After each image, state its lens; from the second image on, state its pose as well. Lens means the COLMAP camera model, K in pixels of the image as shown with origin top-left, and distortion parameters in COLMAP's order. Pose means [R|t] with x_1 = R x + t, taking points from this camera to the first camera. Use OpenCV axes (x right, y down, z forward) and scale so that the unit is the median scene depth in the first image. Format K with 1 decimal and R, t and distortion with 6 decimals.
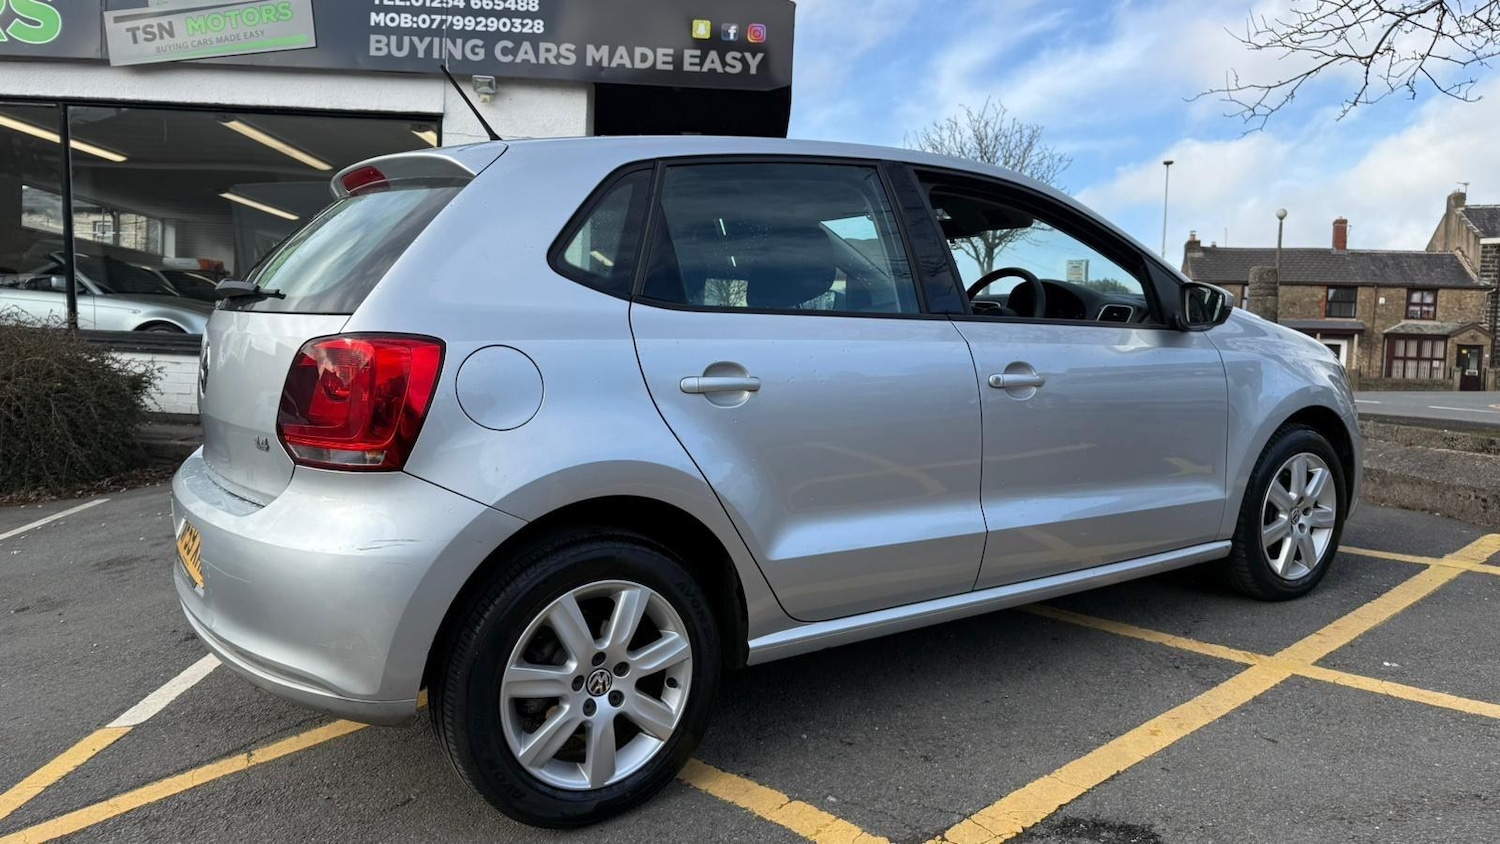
lens RADIAL K [[1053.9, 0, 751.6], [0, 1053.9, 420.8], [0, 0, 1]] dist [0.019866, -0.024613]
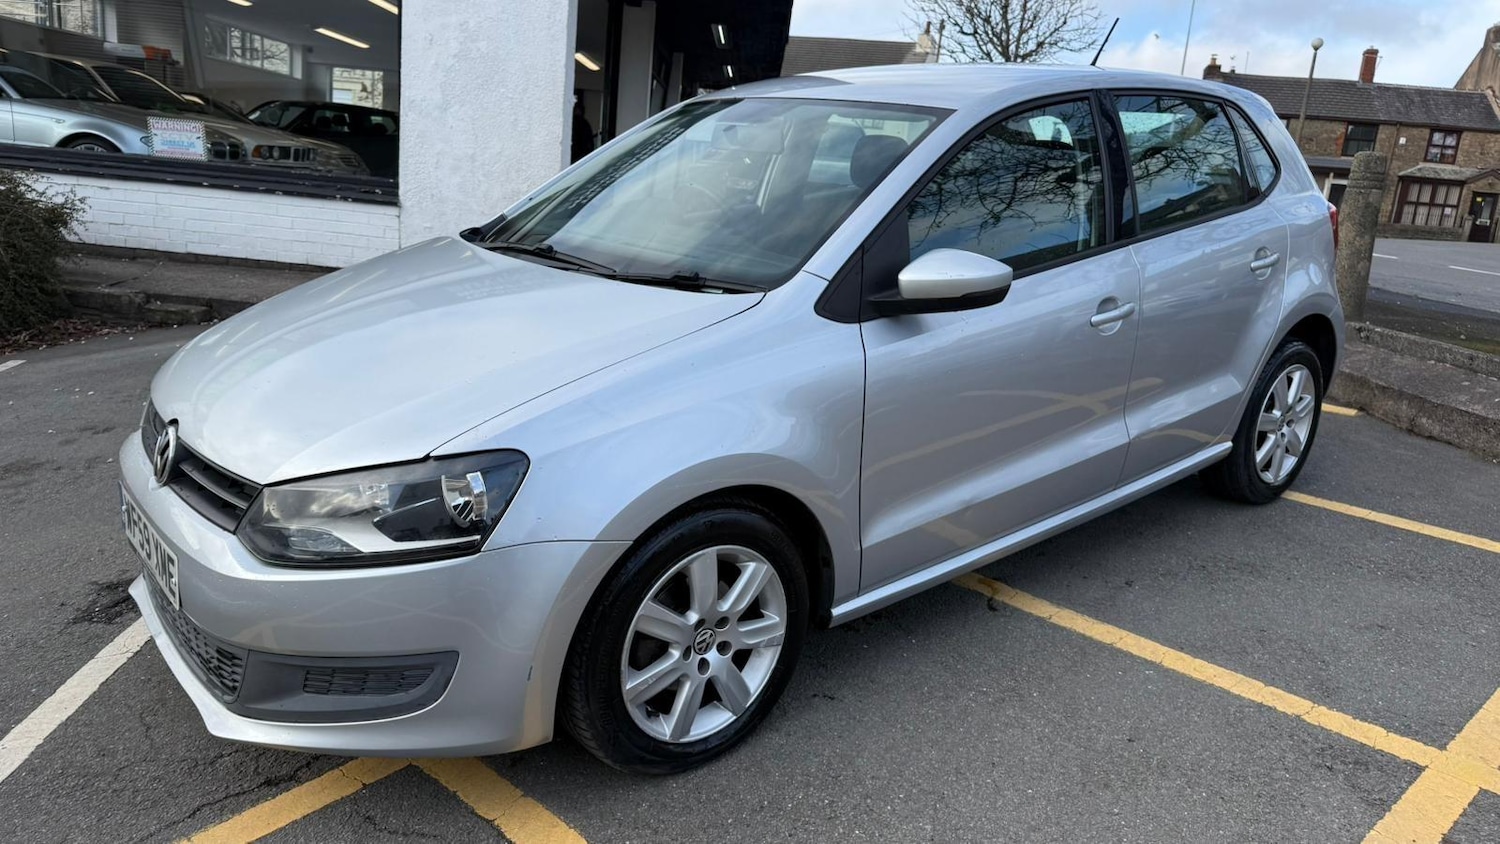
lens RADIAL K [[1053.9, 0, 743.7], [0, 1053.9, 425.2], [0, 0, 1]] dist [0.019866, -0.024613]
pose [[0.998974, 0.042476, 0.015734, -0.017556], [-0.044633, 0.982277, 0.182045, -0.046251], [-0.007722, -0.182561, 0.983164, 0.094866]]
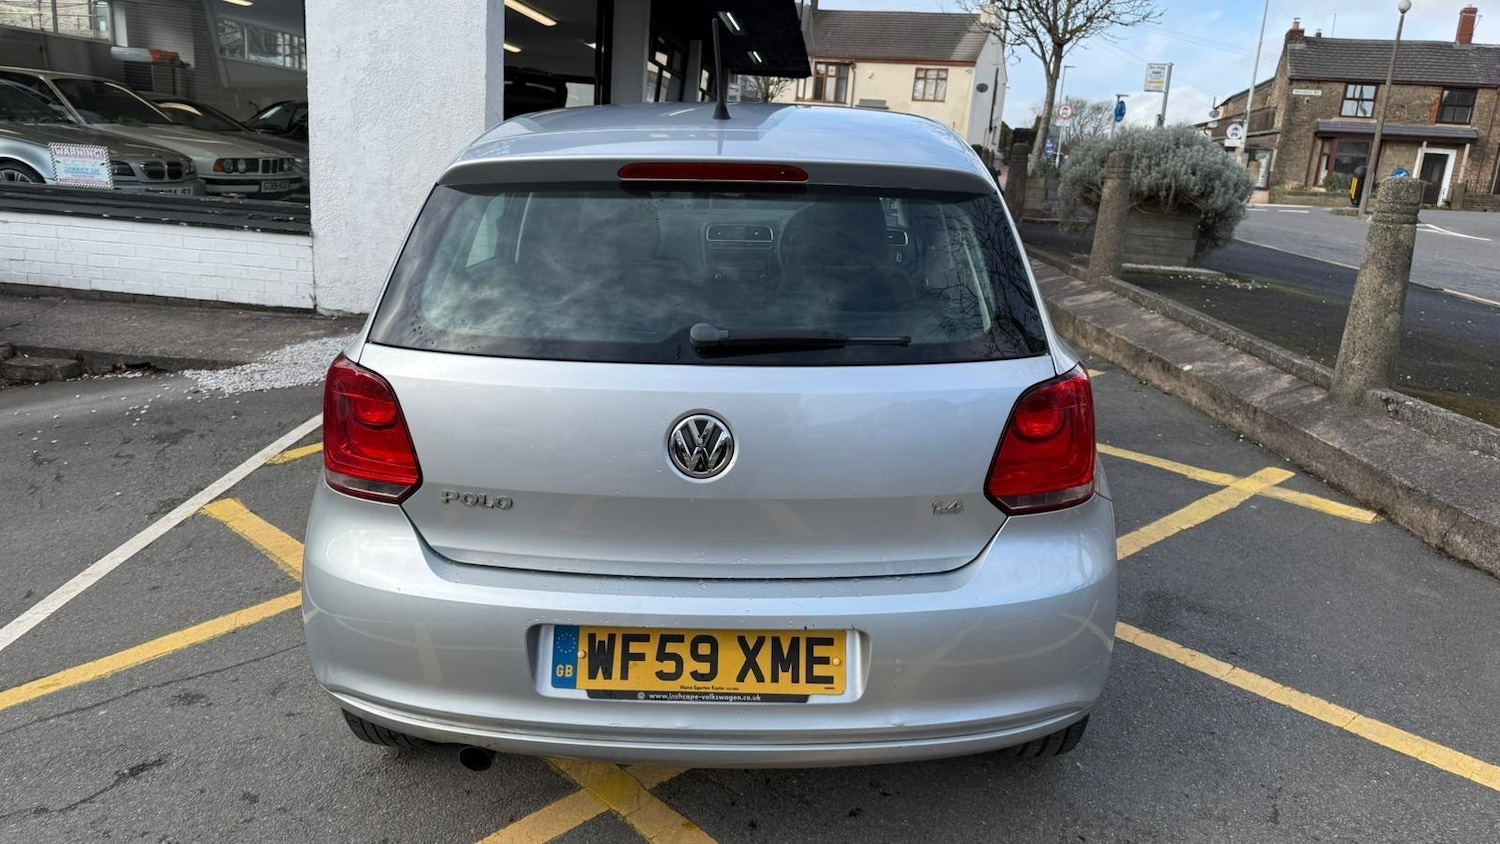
lens RADIAL K [[1053.9, 0, 747.7], [0, 1053.9, 414.1], [0, 0, 1]] dist [0.019866, -0.024613]
pose [[0.997973, 0.037839, -0.051159, 0.079588], [-0.027108, 0.980196, 0.196168, -0.087666], [0.057568, -0.194383, 0.979235, 0.211693]]
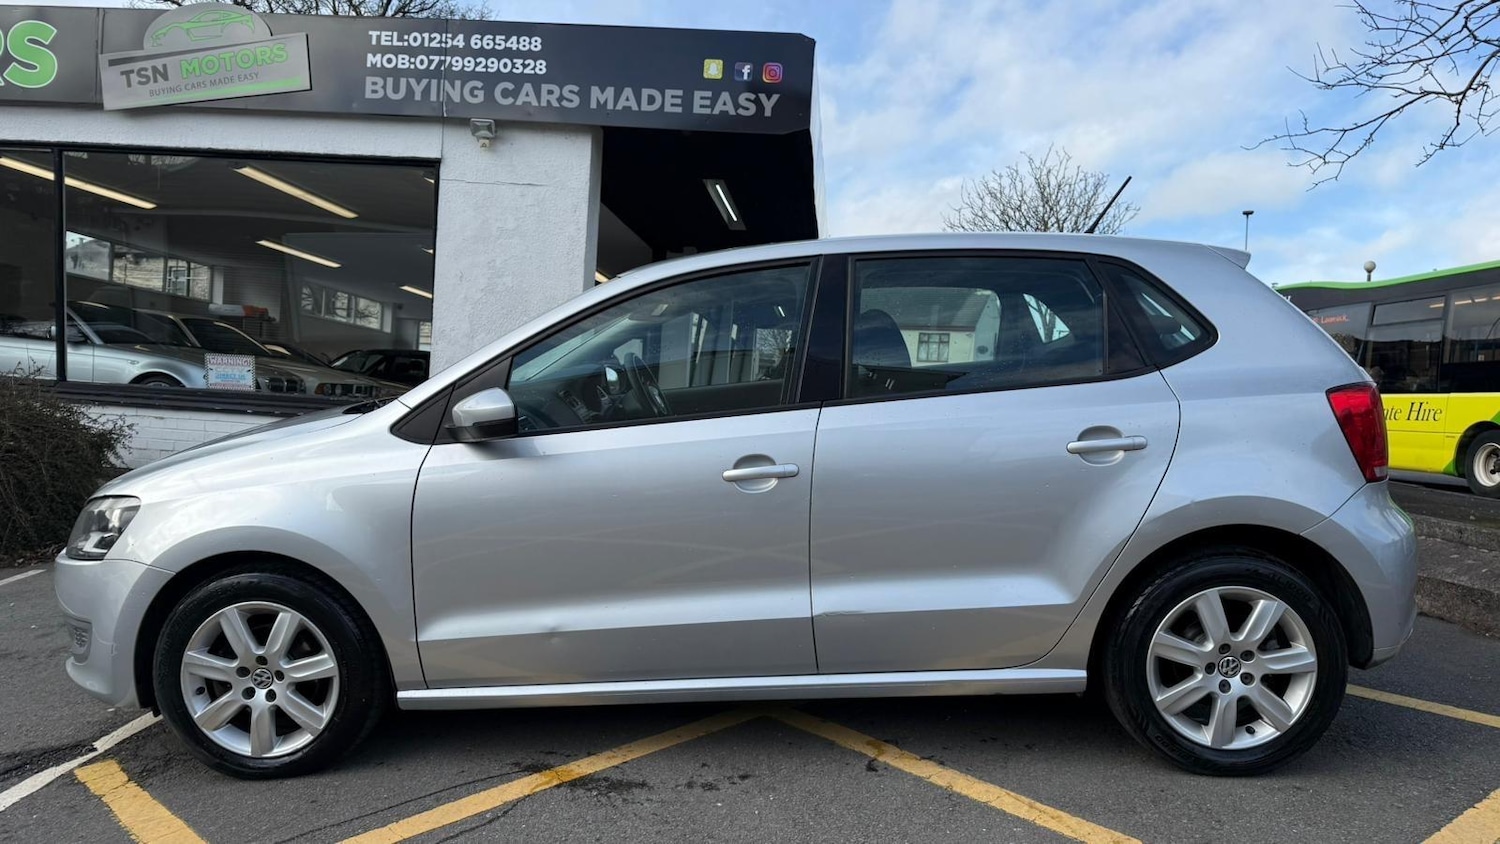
lens RADIAL K [[1053.9, 0, 747.0], [0, 1053.9, 424.2], [0, 0, 1]] dist [0.019866, -0.024613]
pose [[0.997398, 0.016550, -0.070170, 0.052282], [-0.019416, 0.998996, -0.040364, -0.021572], [0.069431, 0.041622, 0.996718, 0.090057]]
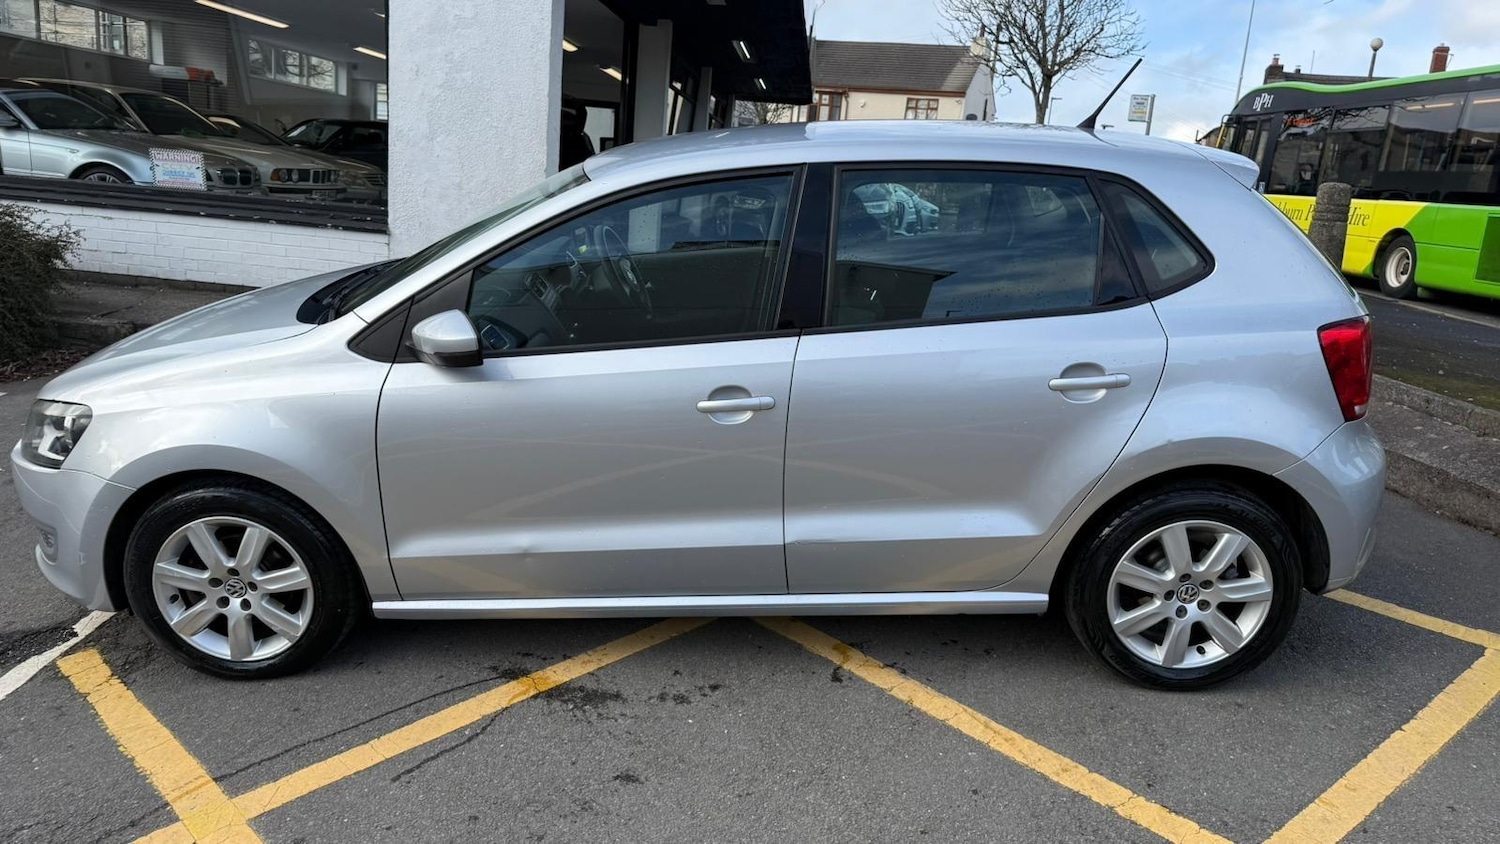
lens RADIAL K [[1053.9, 0, 750.4], [0, 1053.9, 423.5], [0, 0, 1]] dist [0.019866, -0.024613]
pose [[0.998263, 0.046297, -0.036440, 0.050366], [-0.039020, 0.982920, 0.179849, -0.068429], [0.044144, -0.178115, 0.983019, 0.101974]]
